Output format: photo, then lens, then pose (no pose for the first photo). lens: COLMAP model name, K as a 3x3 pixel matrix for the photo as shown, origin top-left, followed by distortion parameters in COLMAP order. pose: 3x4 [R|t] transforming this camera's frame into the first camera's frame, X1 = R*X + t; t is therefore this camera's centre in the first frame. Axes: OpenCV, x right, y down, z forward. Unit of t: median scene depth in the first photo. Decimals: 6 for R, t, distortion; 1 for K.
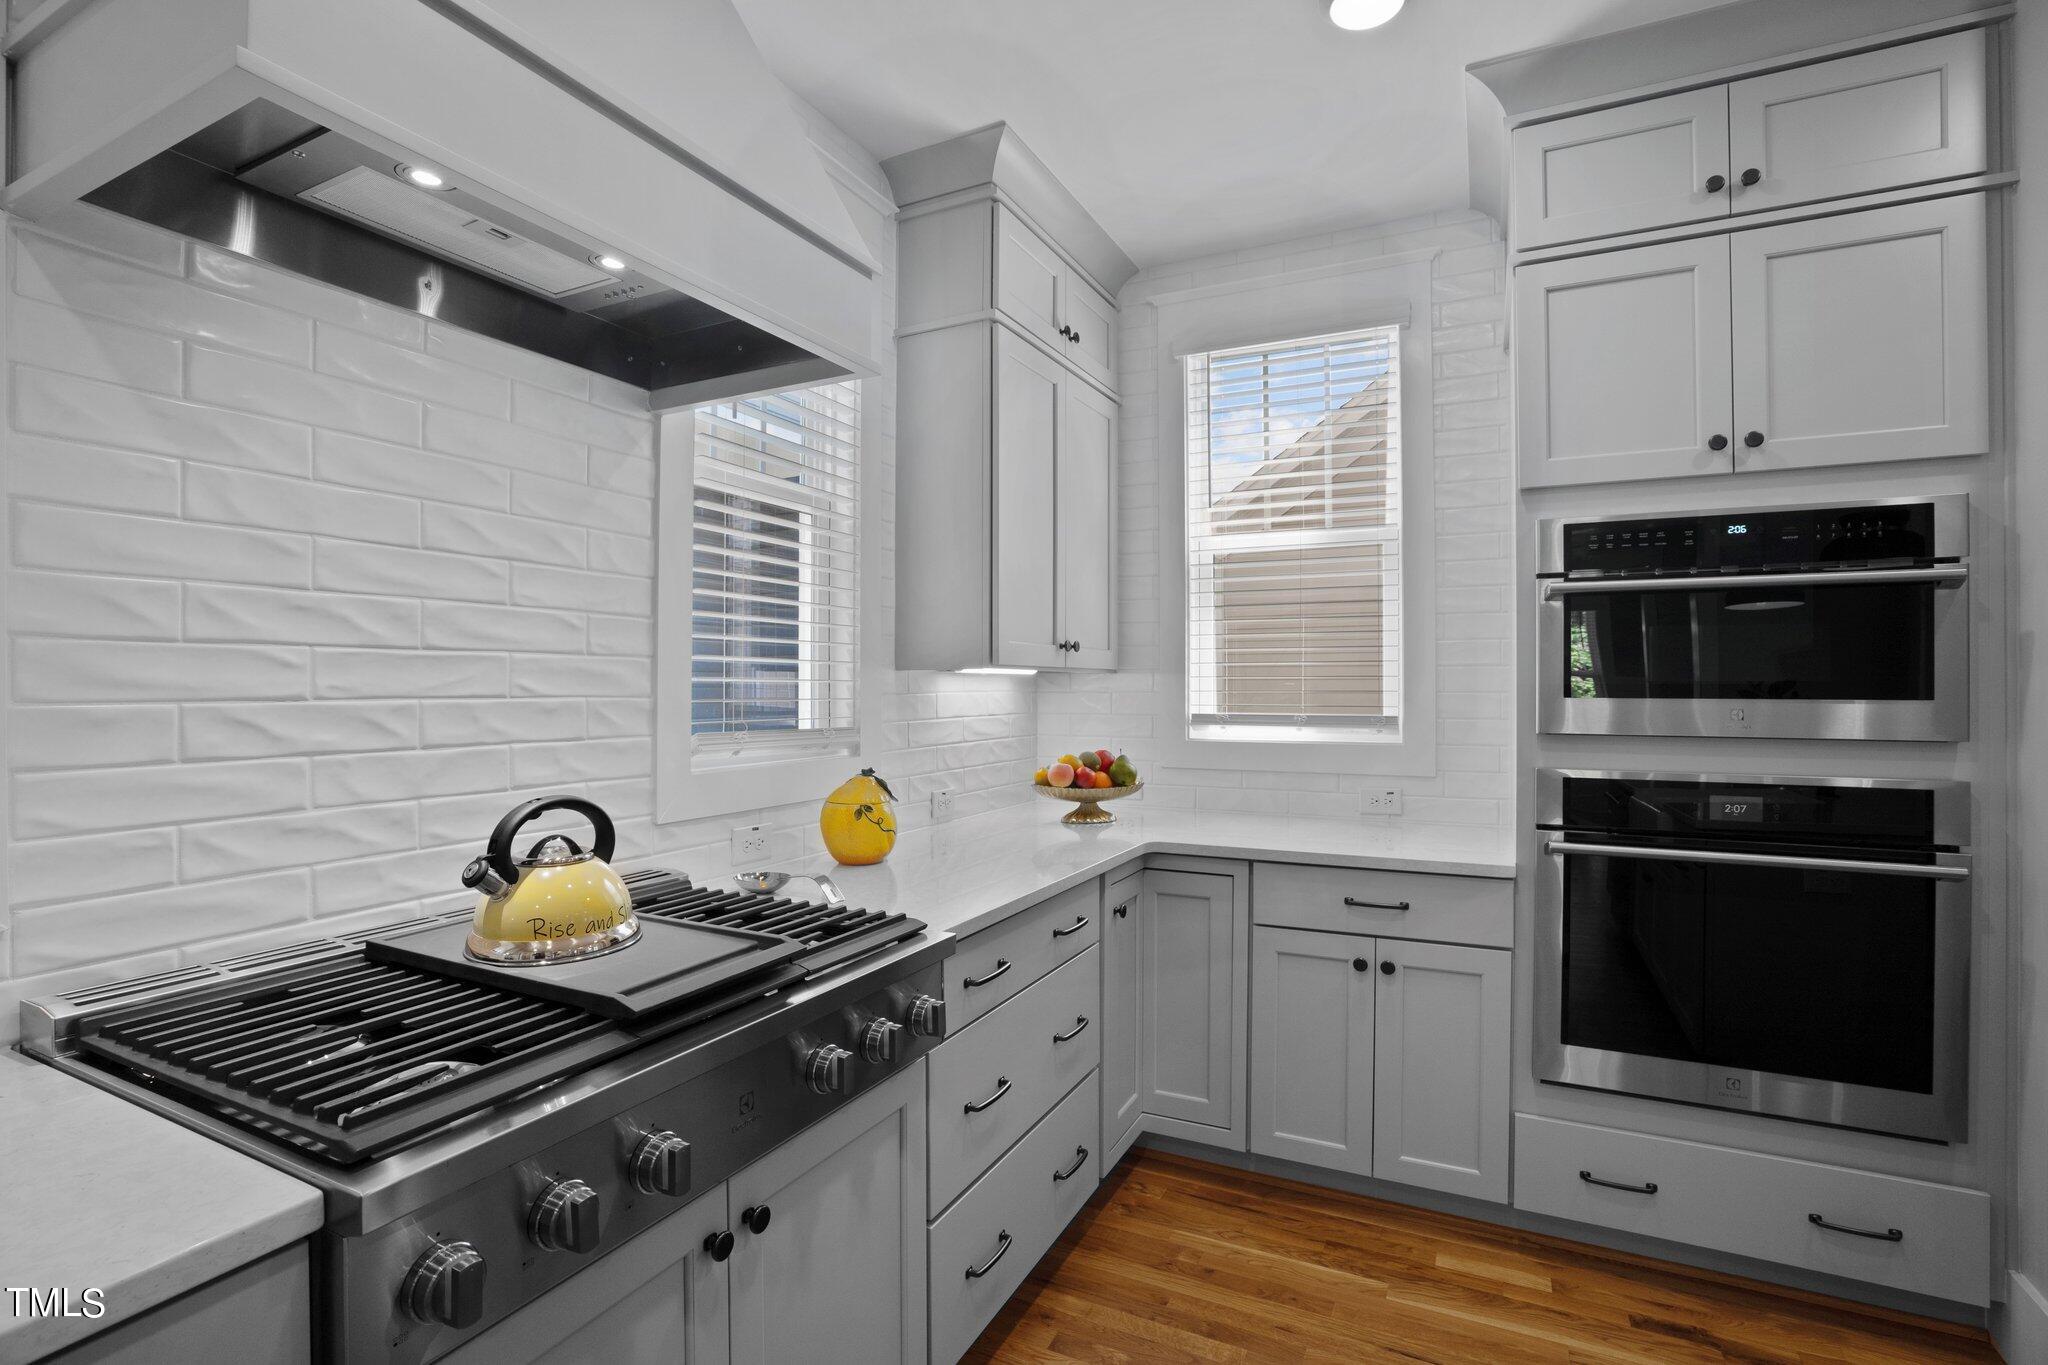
lens RADIAL K [[937.2, 0, 1023.2], [0, 937.2, 692.2], [0, 0, 1]] dist [-0.000899, 0.004223]
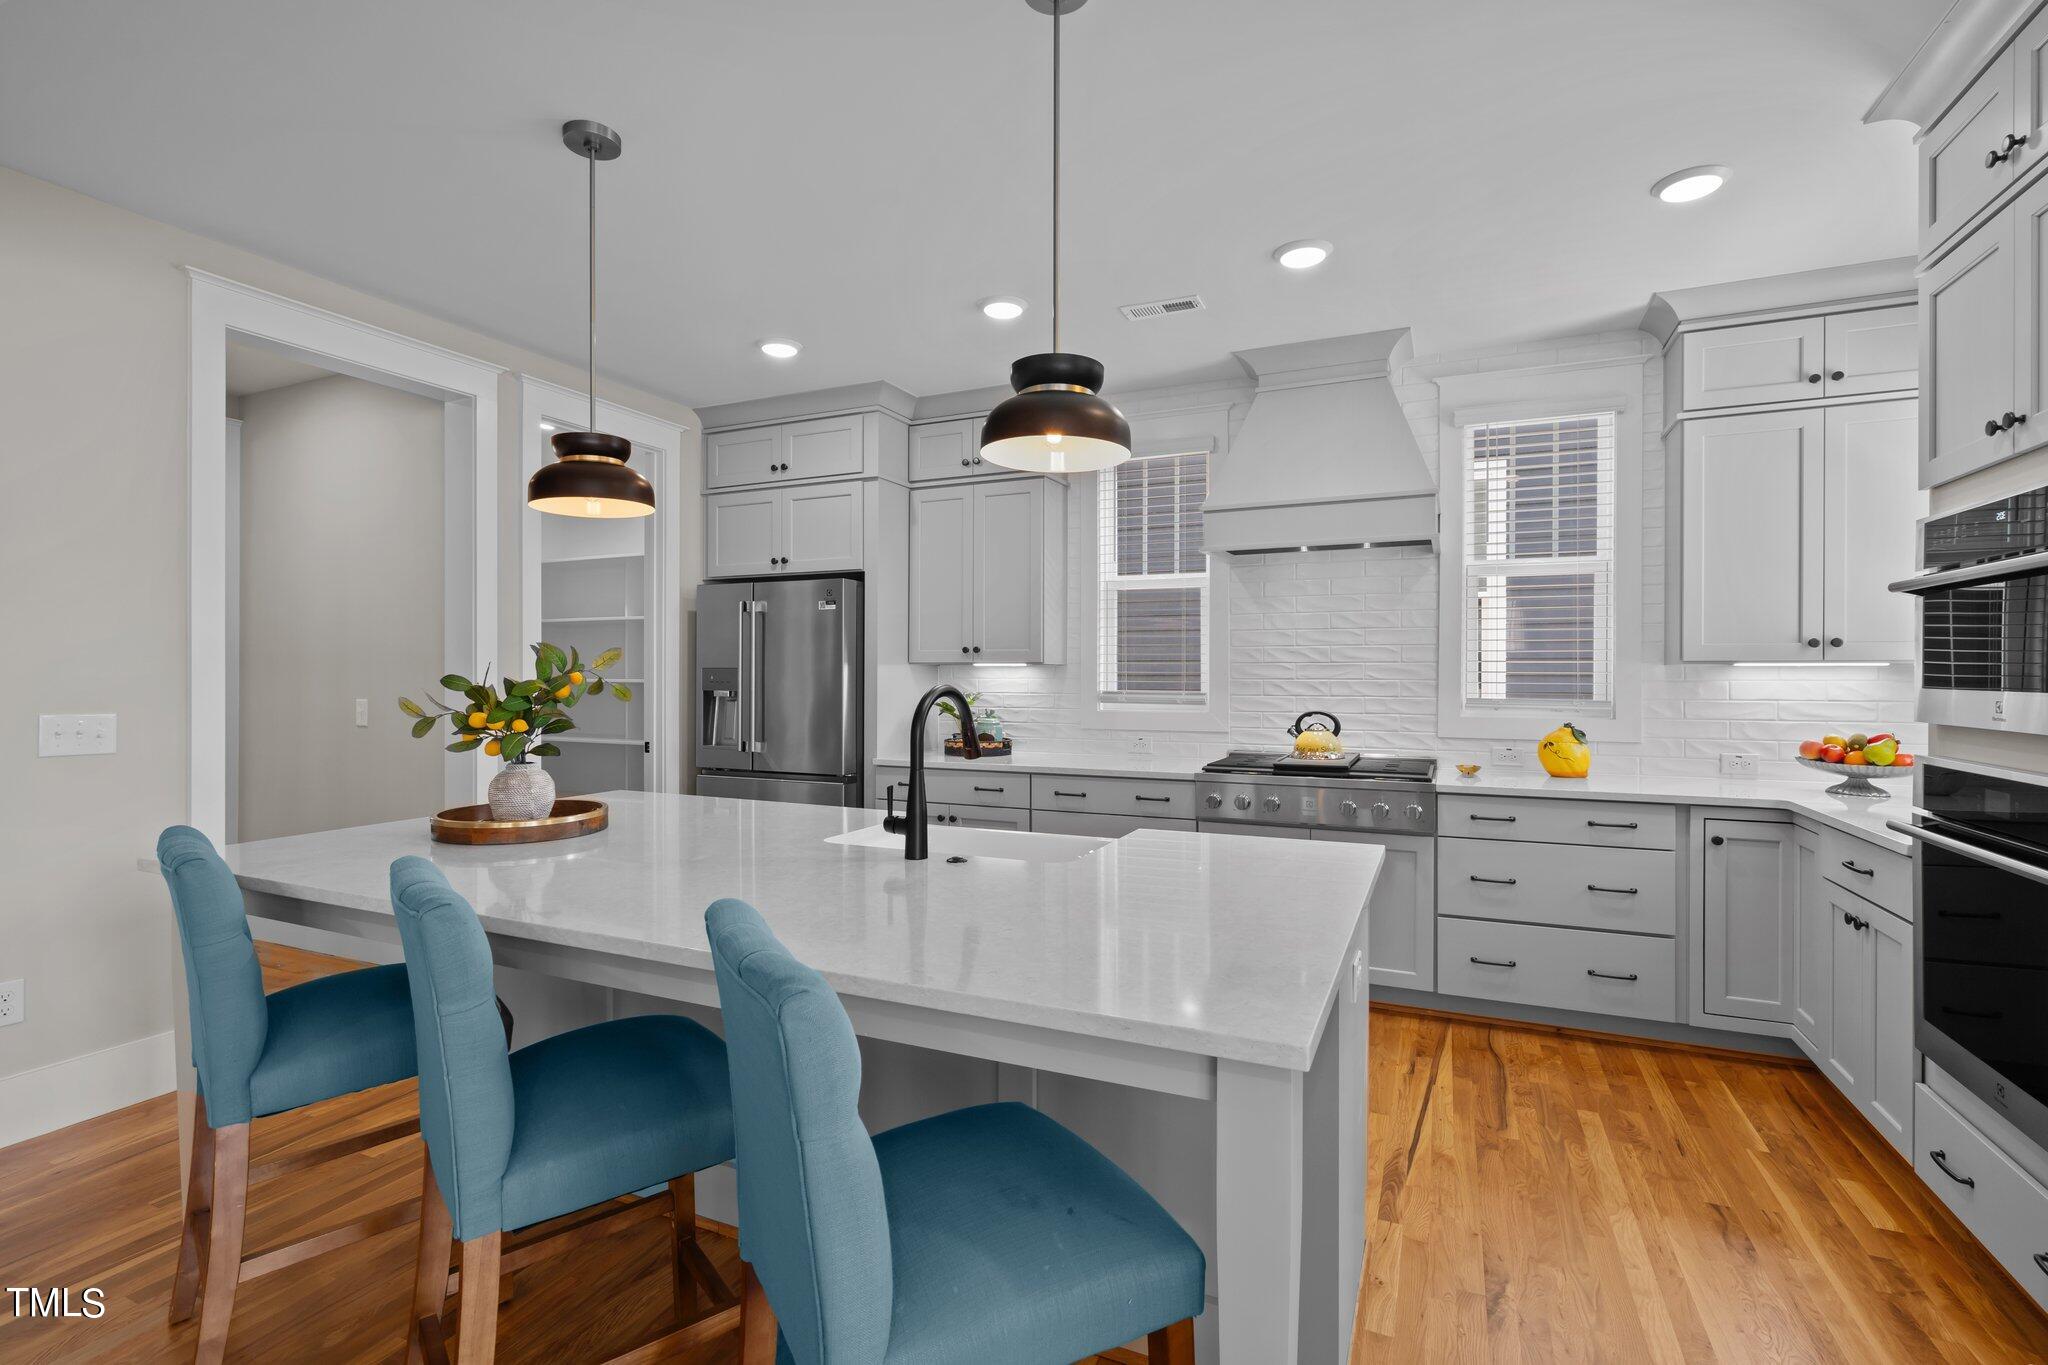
lens RADIAL K [[937.2, 0, 1024.1], [0, 937.2, 679.2], [0, 0, 1]] dist [-0.000899, 0.004223]
pose [[0.016813, 0.007076, -0.999834, 1.837510], [-0.003011, 0.999971, 0.007026, -0.008903], [0.999854, 0.002892, 0.016834, -0.024108]]
